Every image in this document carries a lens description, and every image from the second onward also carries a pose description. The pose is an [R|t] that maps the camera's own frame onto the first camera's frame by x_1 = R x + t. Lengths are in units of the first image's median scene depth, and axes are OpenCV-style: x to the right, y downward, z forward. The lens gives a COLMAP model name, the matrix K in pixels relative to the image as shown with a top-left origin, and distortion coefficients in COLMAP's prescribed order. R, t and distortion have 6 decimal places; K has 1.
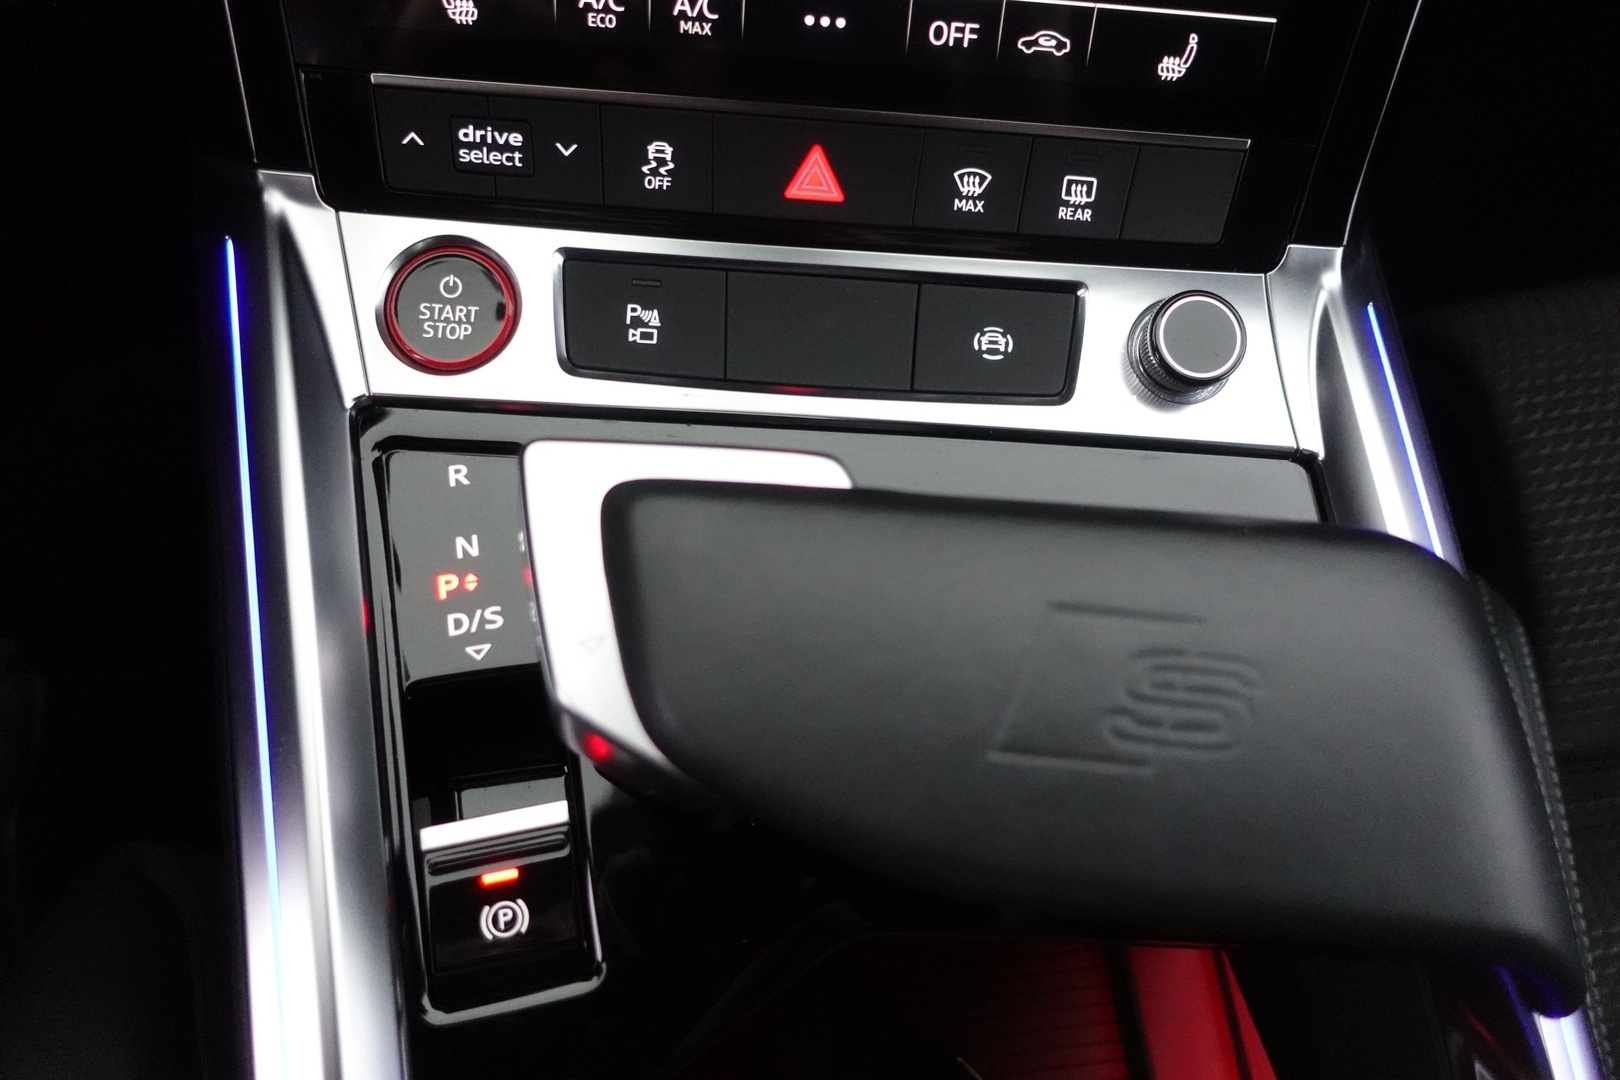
lens RADIAL K [[989.7, 0, 810.0], [0, 989.7, 540.0], [0, 0, 1]] dist [-0.035648, -0.001012]
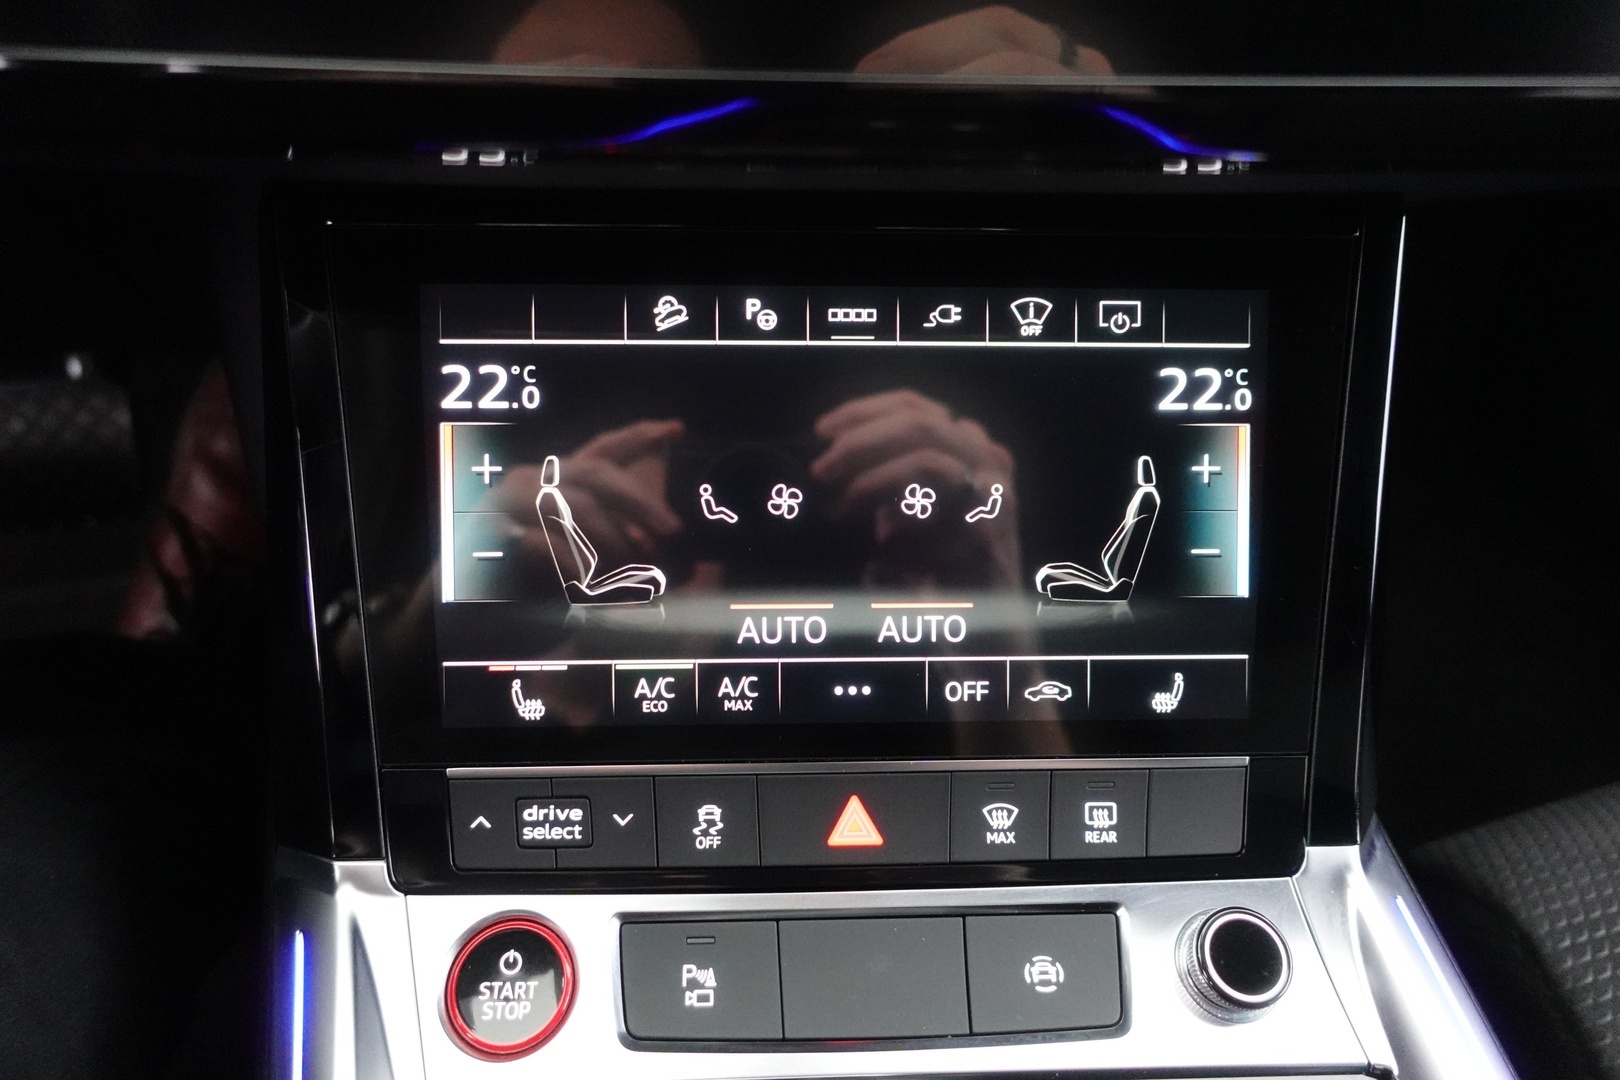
lens RADIAL K [[989.7, 0, 810.0], [0, 989.7, 540.0], [0, 0, 1]] dist [-0.035648, -0.001012]
pose [[0.996893, -0.076663, 0.018068, -0.039358], [0.077402, 0.911060, -0.404942, -0.222171], [0.014583, 0.405082, 0.914164, -0.108604]]
